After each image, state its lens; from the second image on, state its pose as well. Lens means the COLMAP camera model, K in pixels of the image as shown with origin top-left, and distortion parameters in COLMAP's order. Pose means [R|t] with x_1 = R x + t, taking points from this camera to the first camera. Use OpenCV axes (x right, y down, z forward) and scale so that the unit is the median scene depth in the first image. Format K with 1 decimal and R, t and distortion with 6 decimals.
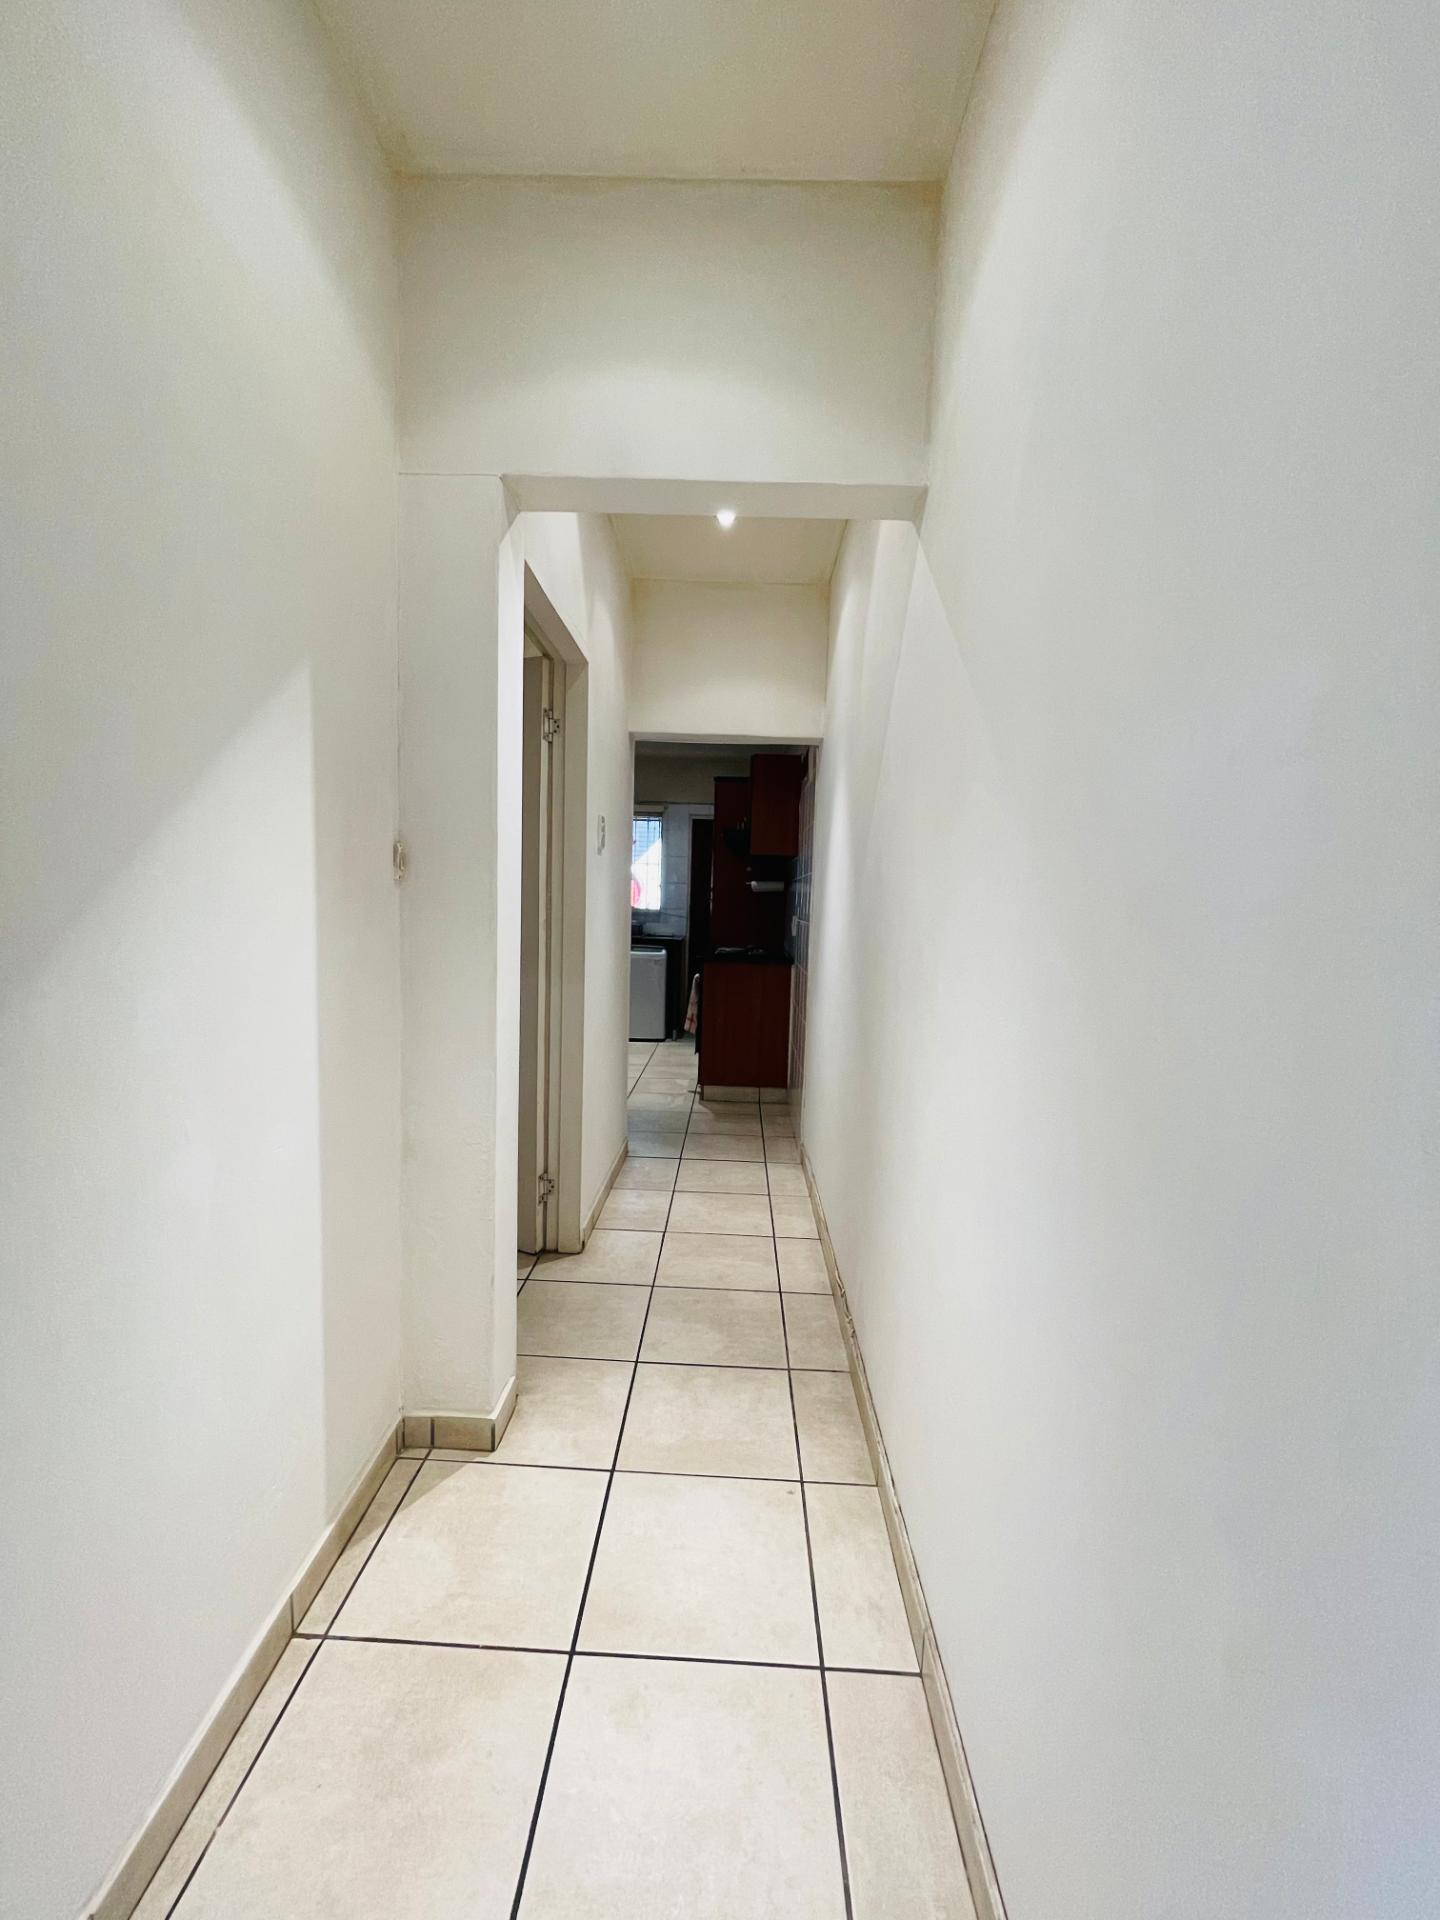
lens RADIAL K [[781.7, 0, 718.6], [0, 781.7, 963.0], [0, 0, 1]] dist [-0.002425, 0.000325]
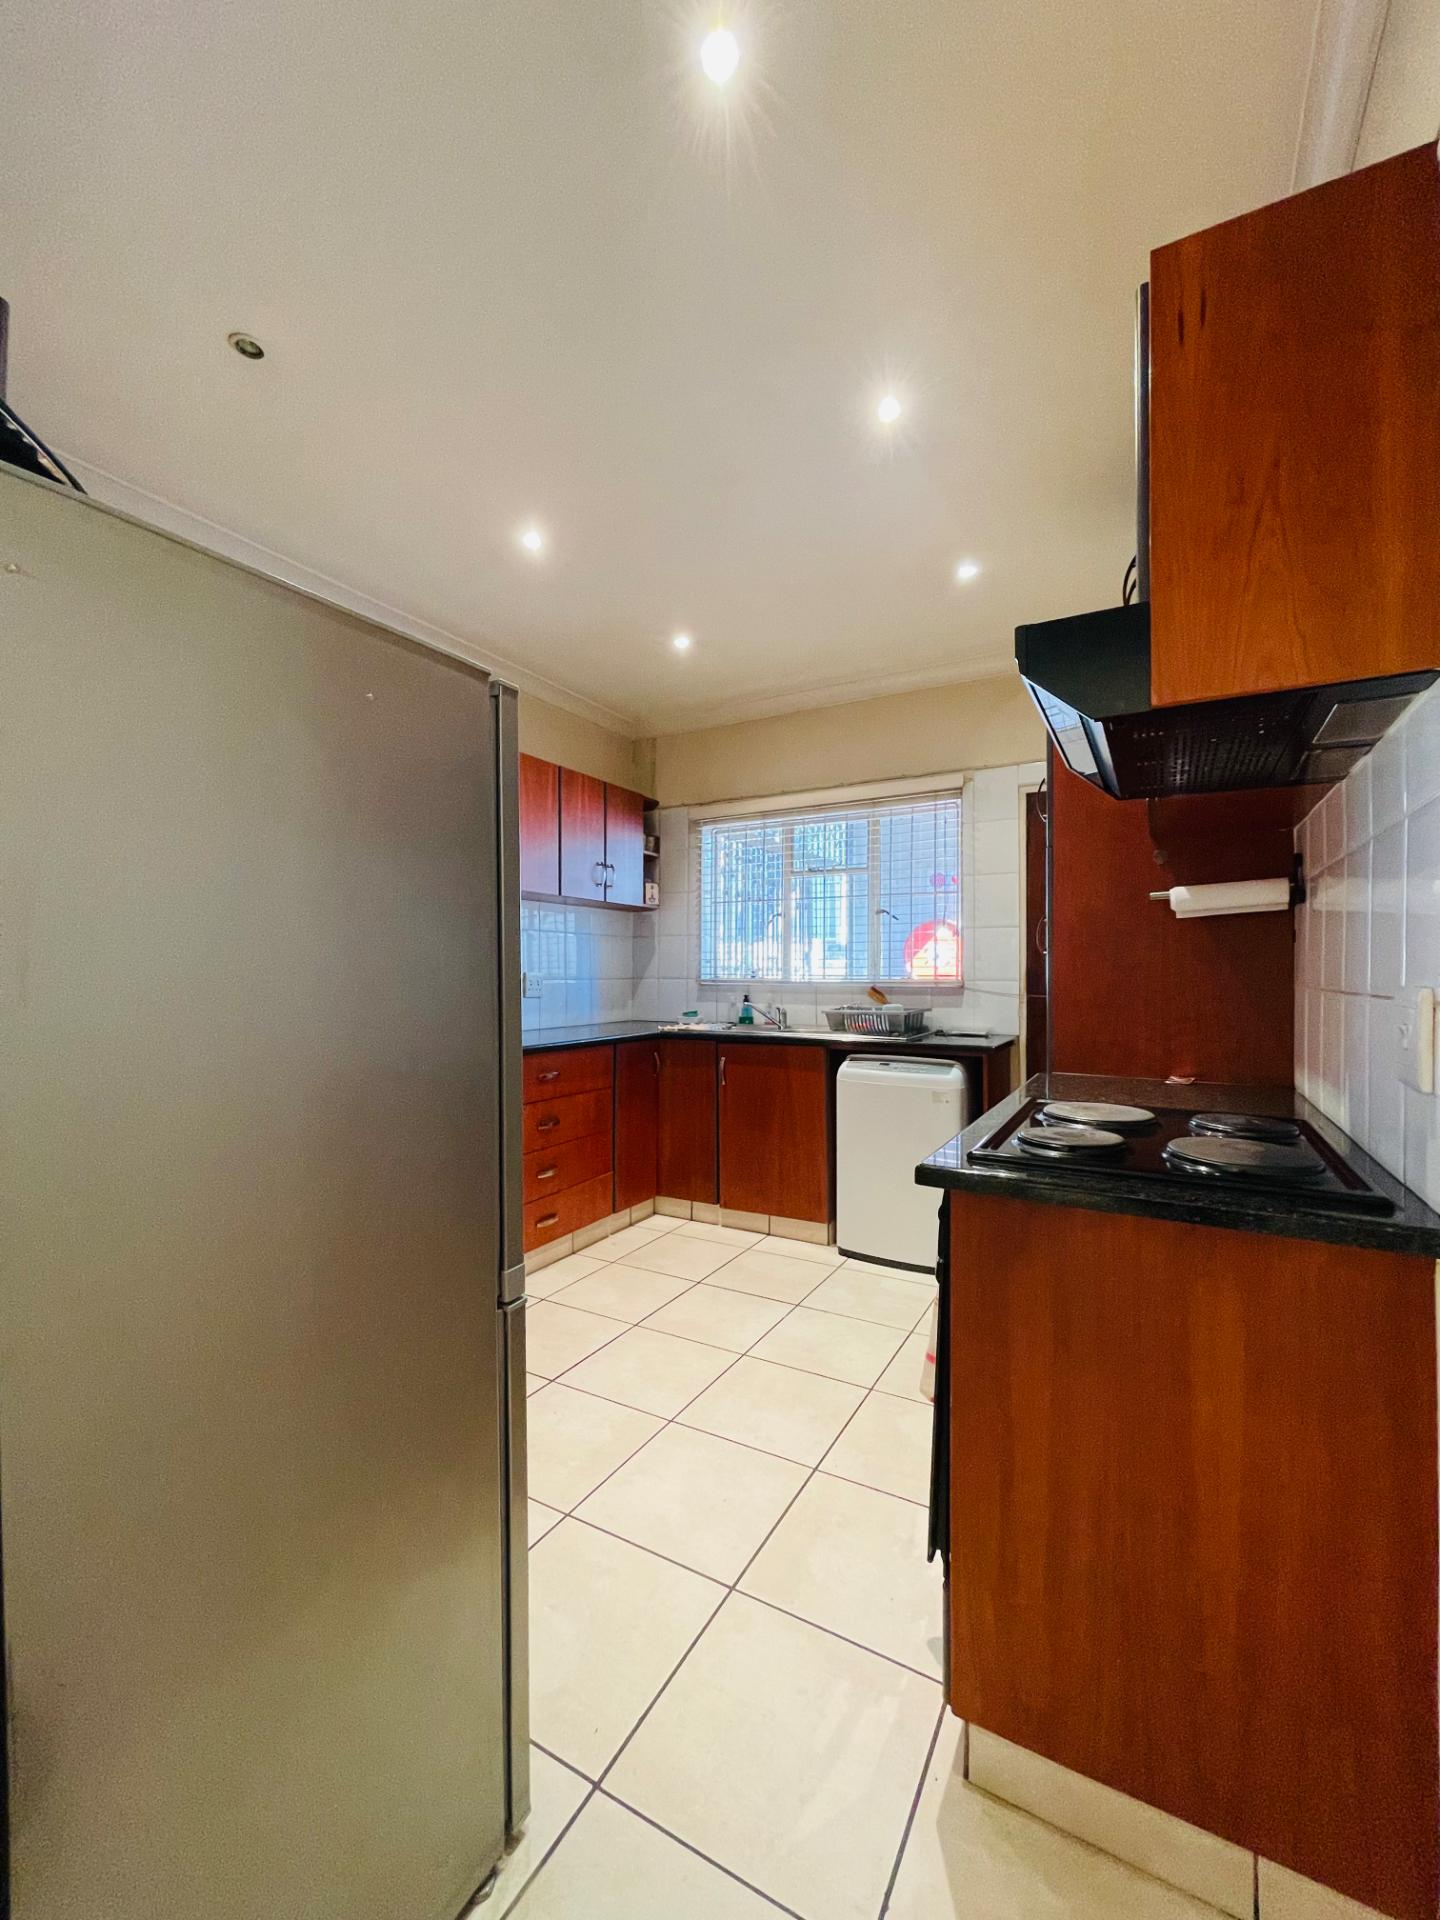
lens RADIAL K [[781.7, 0, 720.7], [0, 781.7, 965.0], [0, 0, 1]] dist [-0.002425, 0.000325]
pose [[0.883230, -0.039553, -0.467269, 0.023226], [-0.002176, 0.996080, -0.088429, -0.035942], [0.468935, 0.079121, 0.879682, 0.520075]]
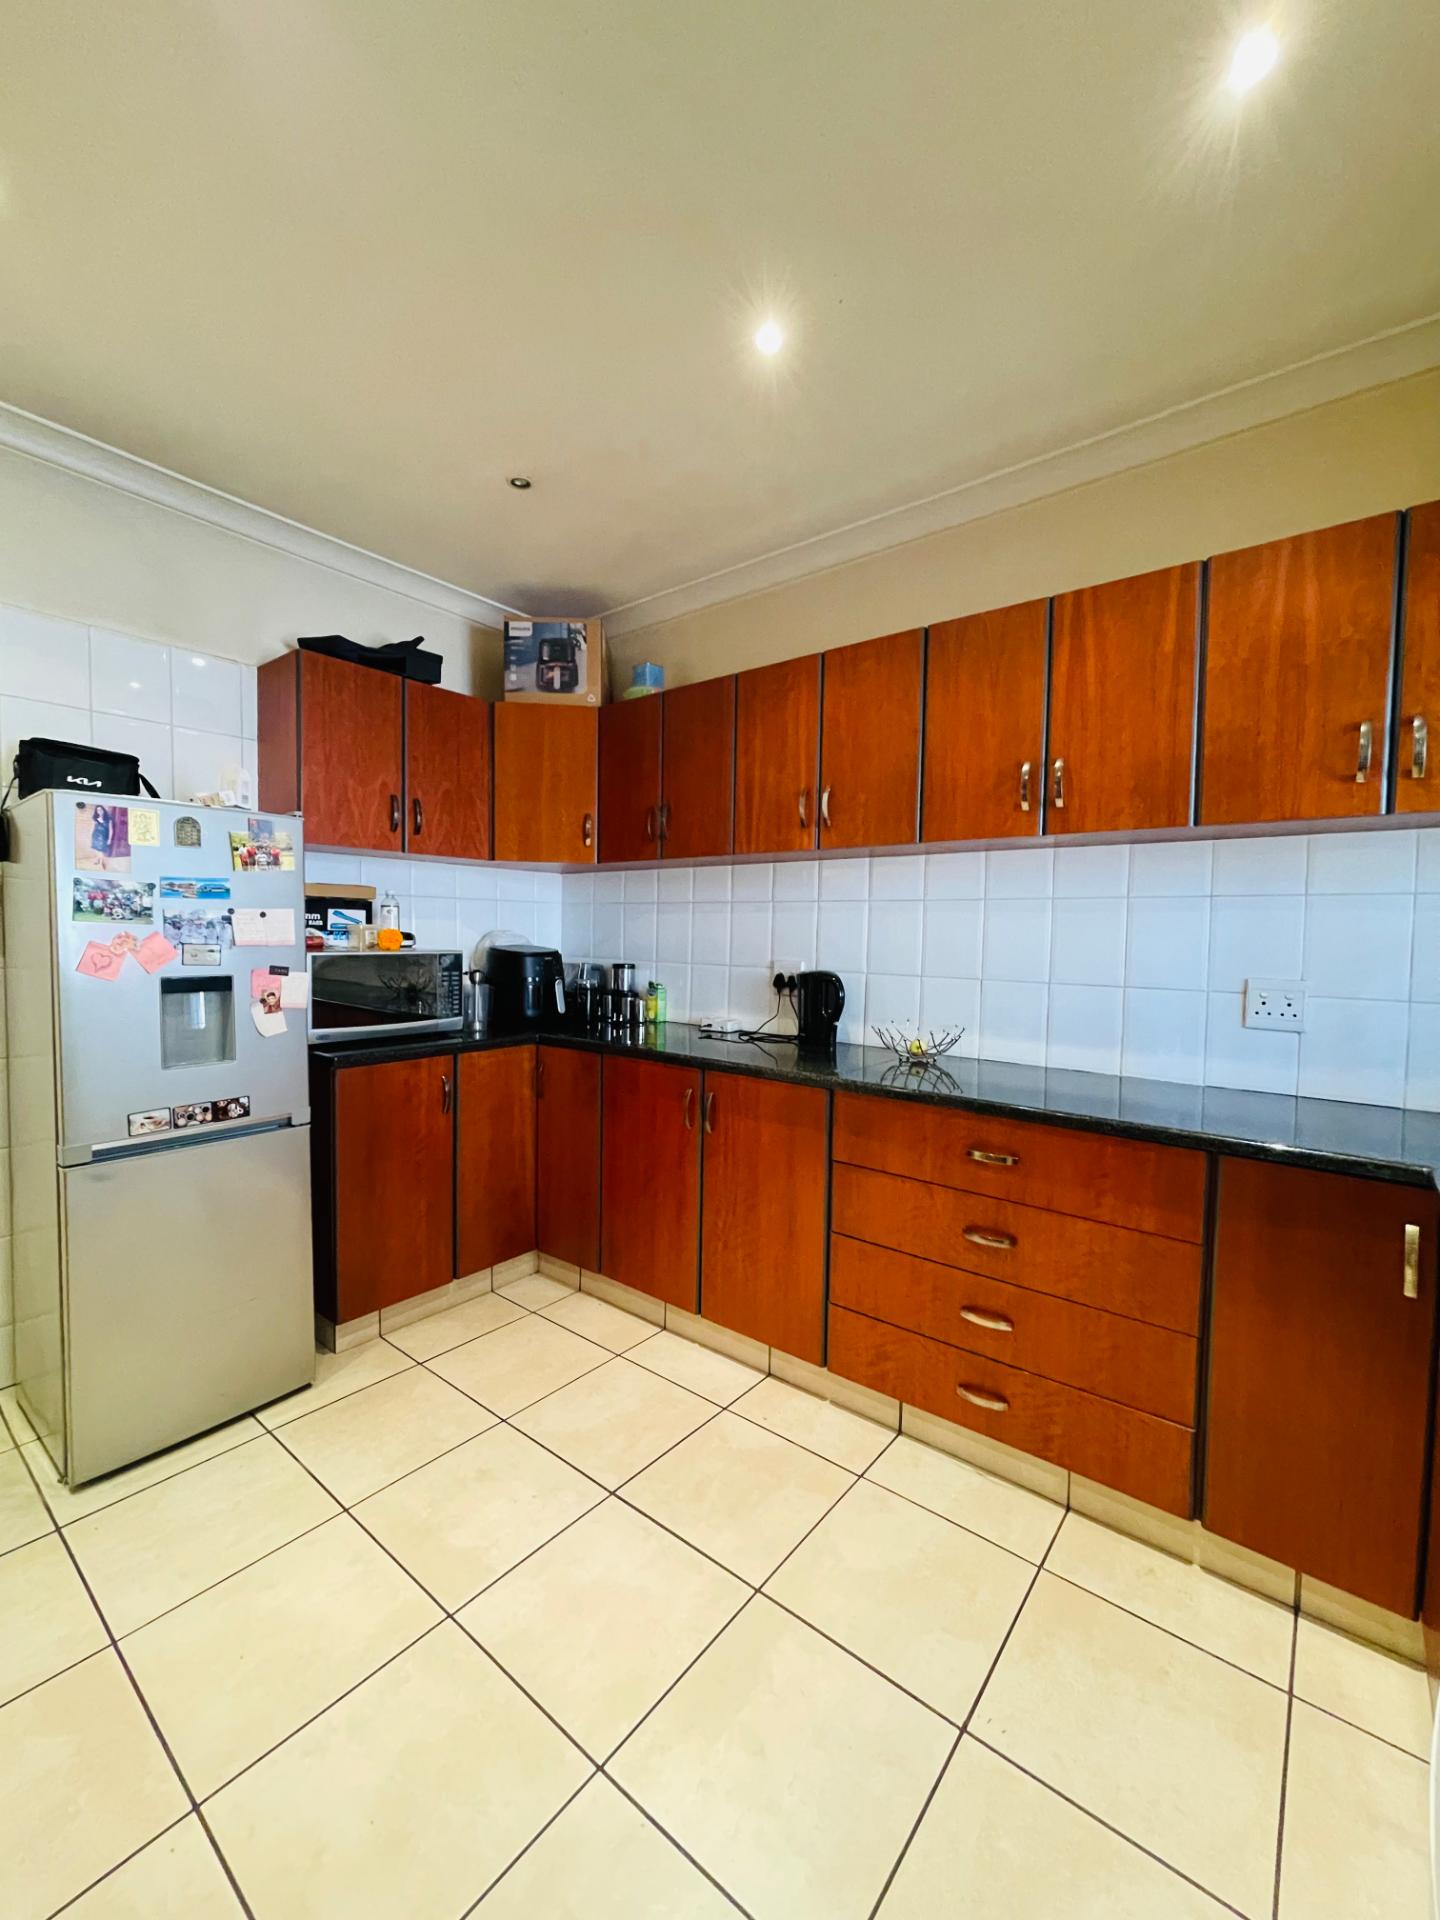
lens RADIAL K [[781.7, 0, 715.8], [0, 781.7, 955.6], [0, 0, 1]] dist [-0.002425, 0.000325]
pose [[-0.611261, 0.004114, -0.791419, -0.013785], [-0.076525, 0.994994, 0.064277, -0.091227], [0.787721, 0.099854, -0.607886, 0.962313]]
